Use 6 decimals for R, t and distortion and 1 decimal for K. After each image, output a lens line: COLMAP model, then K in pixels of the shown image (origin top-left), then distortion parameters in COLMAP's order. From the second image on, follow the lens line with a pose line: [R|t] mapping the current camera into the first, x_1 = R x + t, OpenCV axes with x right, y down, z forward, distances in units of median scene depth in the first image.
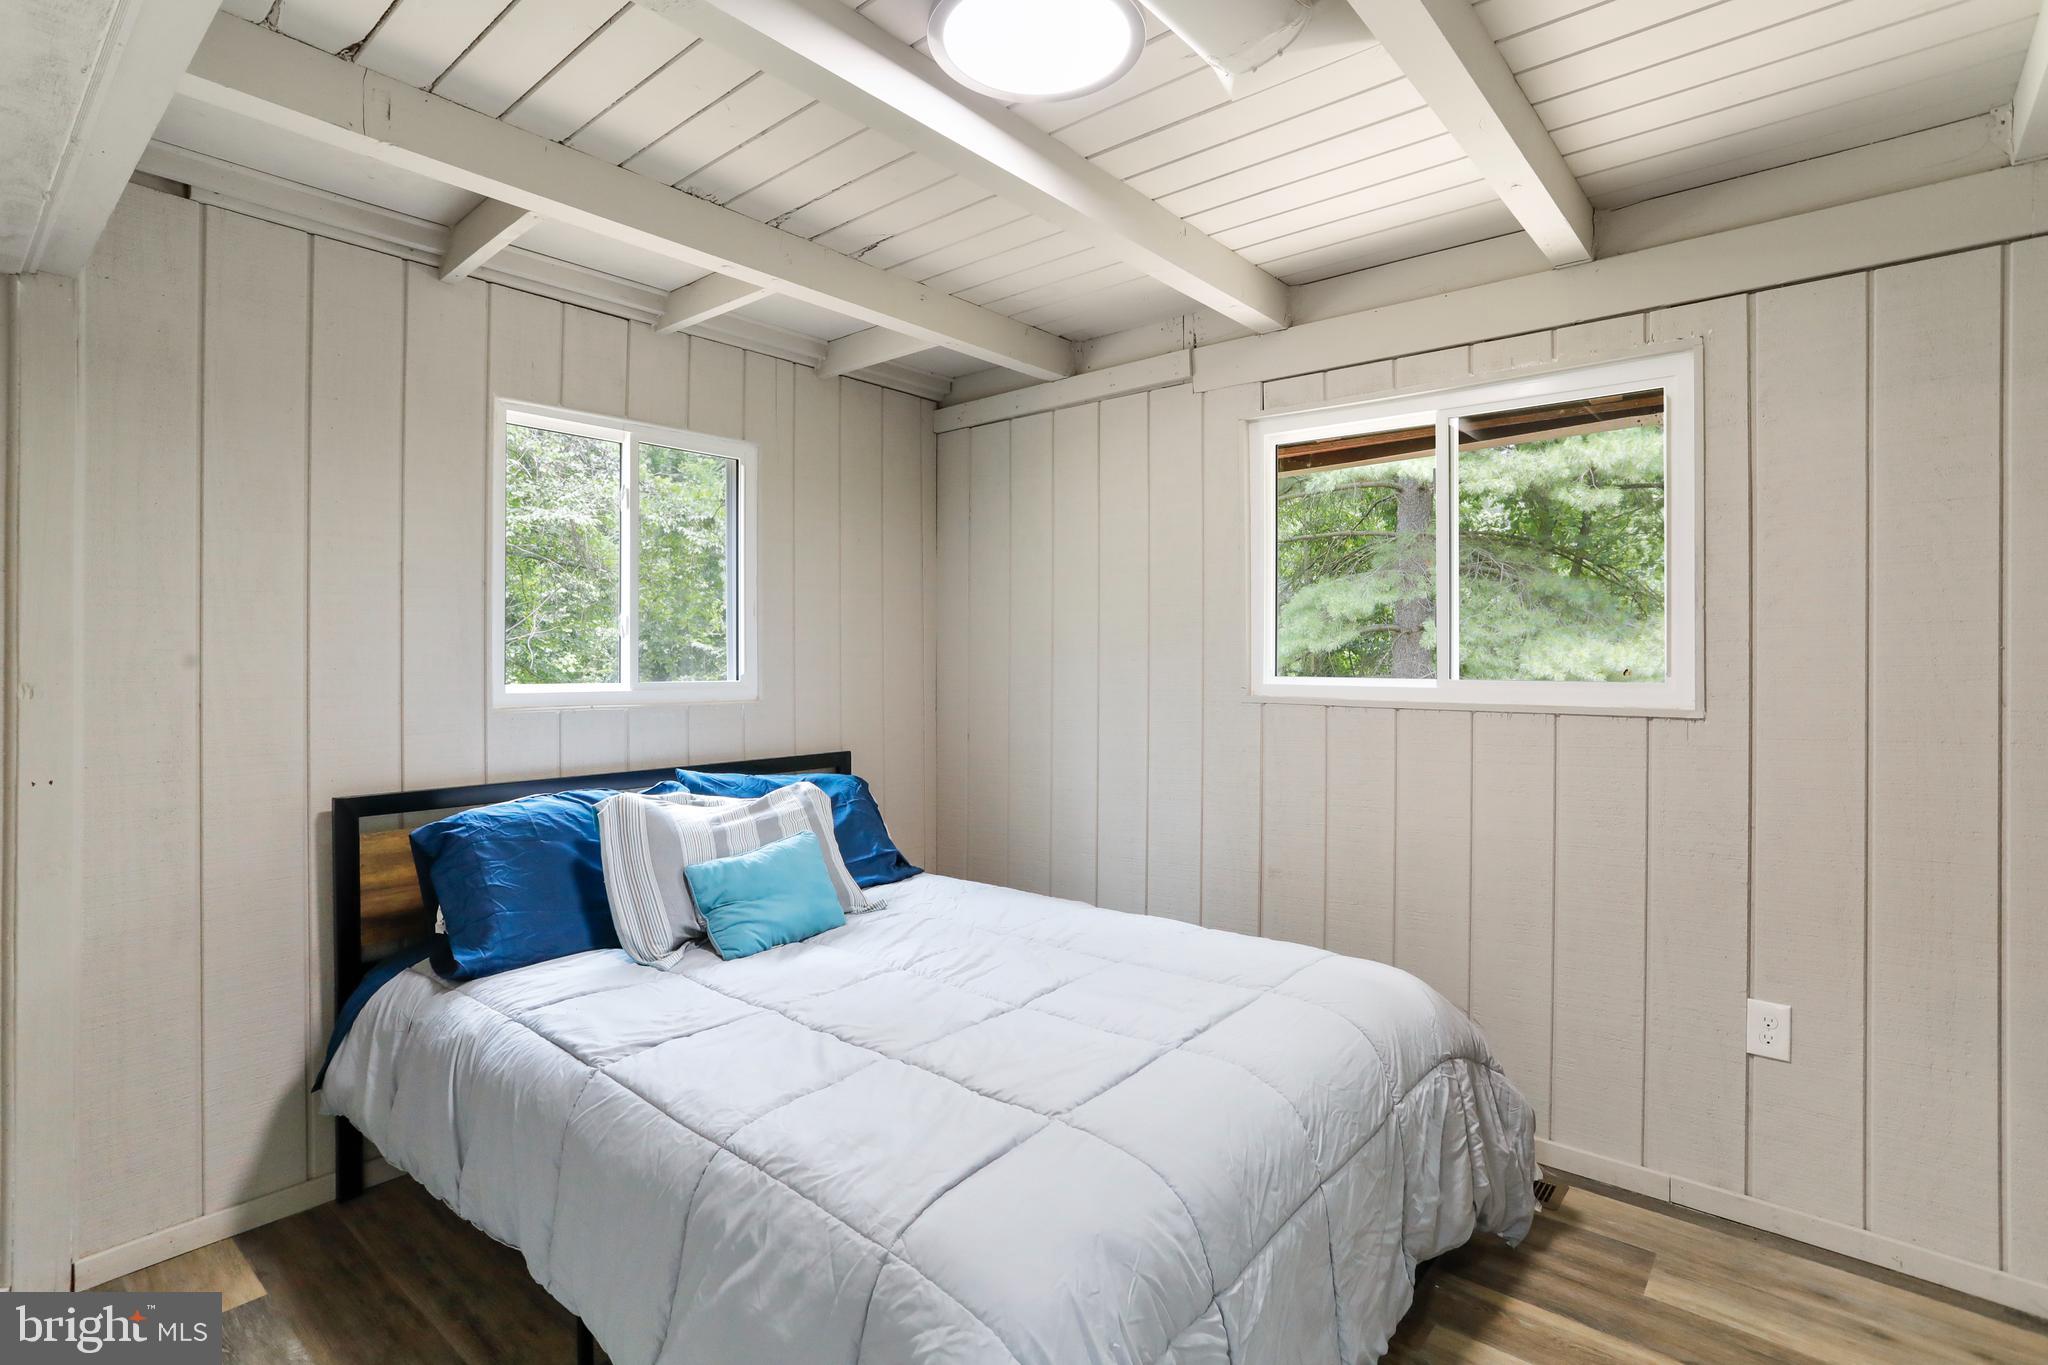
lens RADIAL K [[994.9, 0, 1020.9], [0, 994.9, 673.7], [0, 0, 1]] dist [-0.049241, 0.024588]
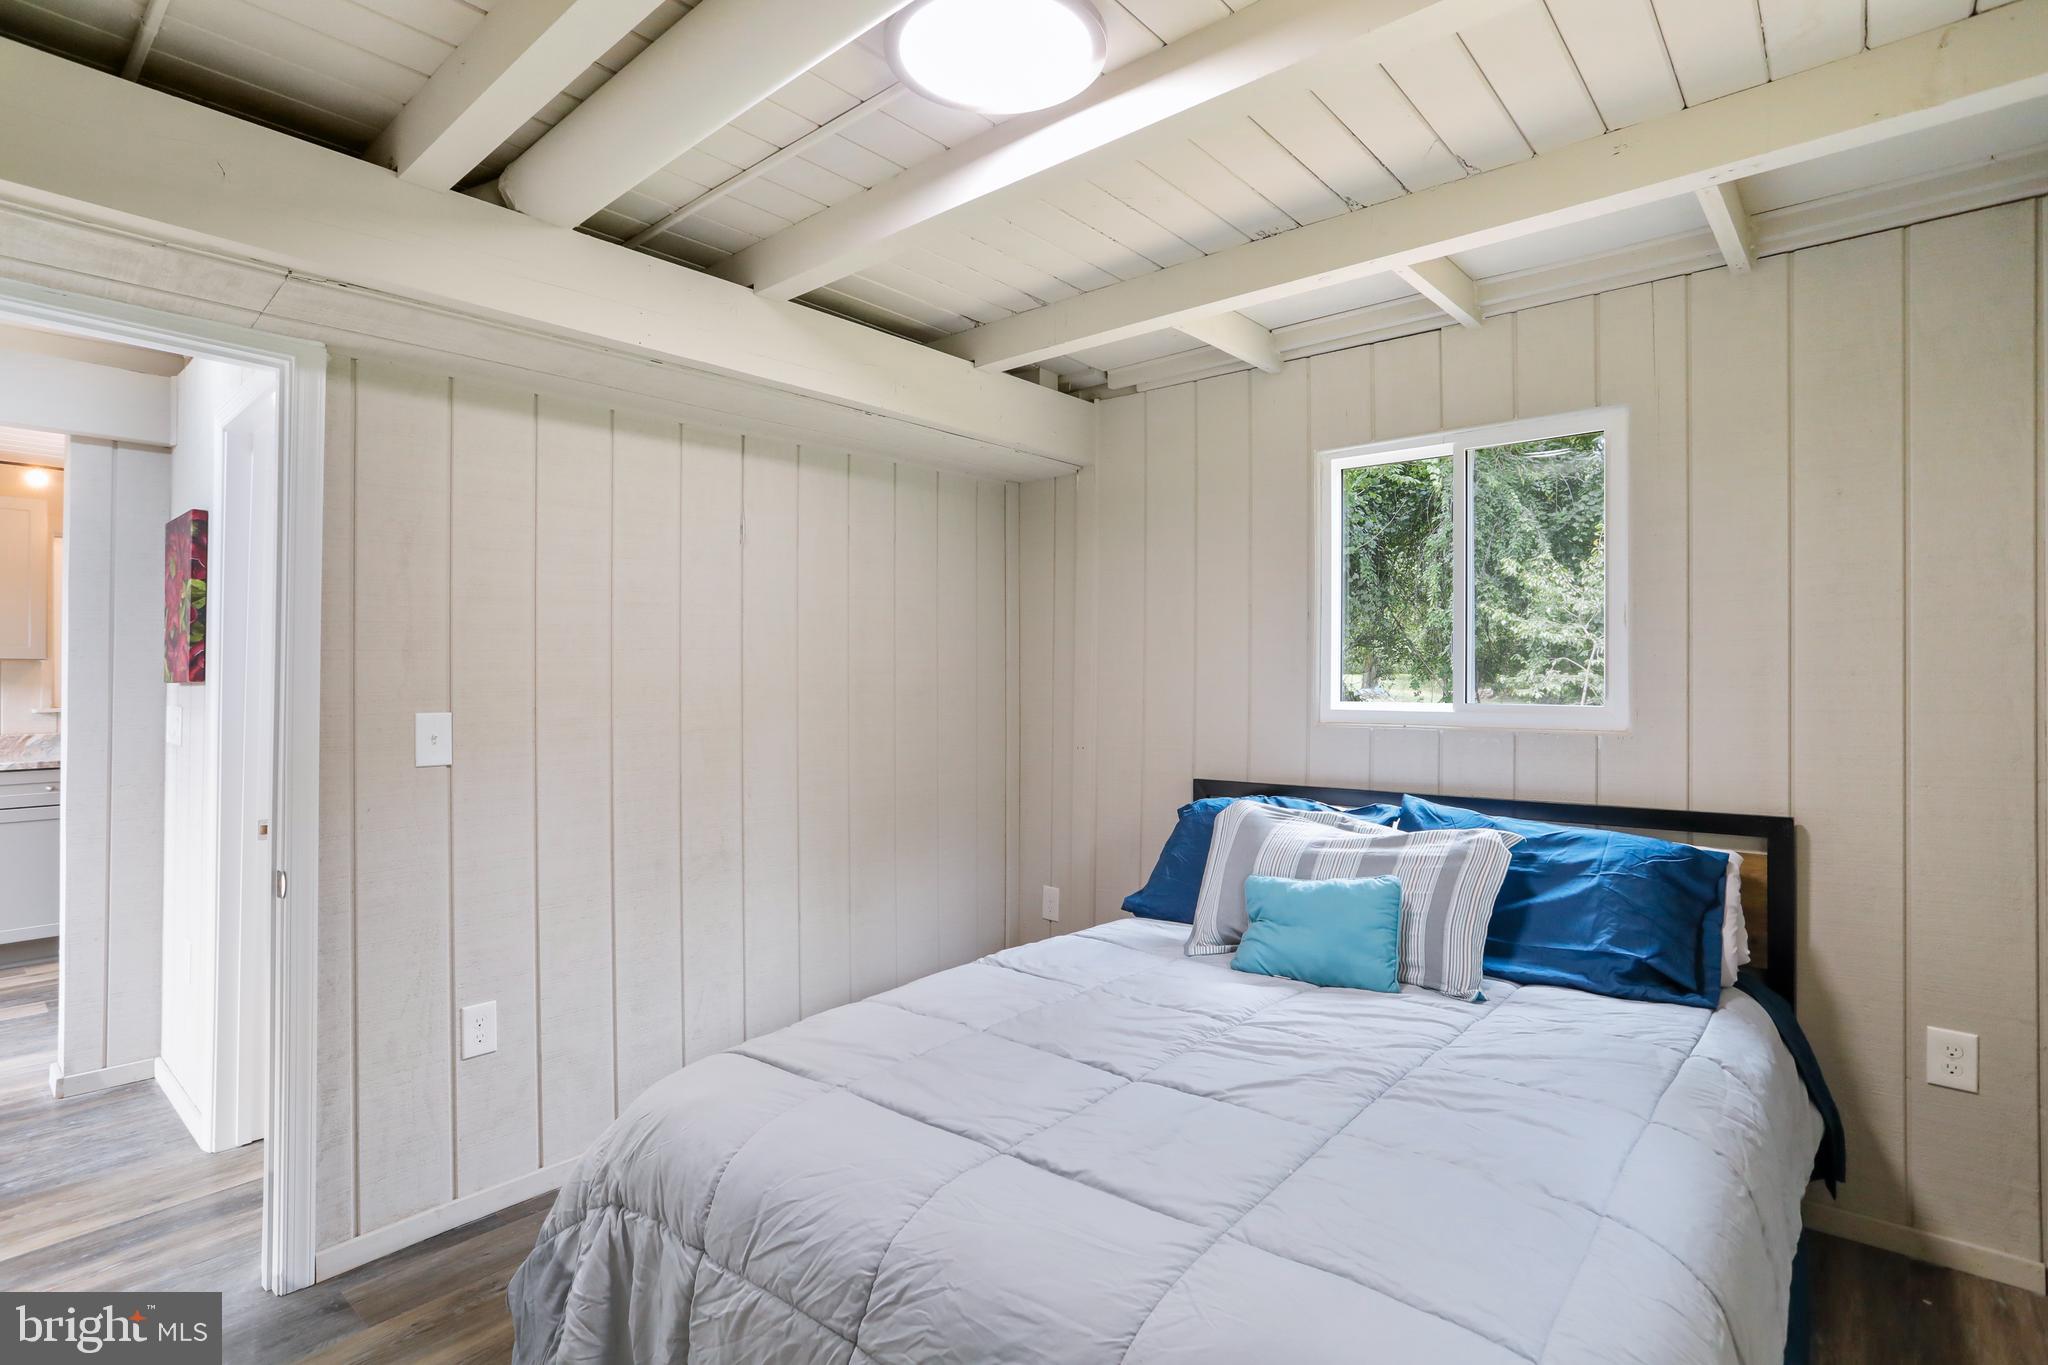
lens RADIAL K [[1014.0, 0, 1041.0], [0, 1014.0, 693.4], [0, 0, 1]] dist [-0.068019, 0.034905]
pose [[-0.002790, 0.015149, -0.999881, 0.754795], [-0.006673, 0.999863, 0.015167, -0.016470], [0.999974, 0.006715, -0.002688, 0.781541]]
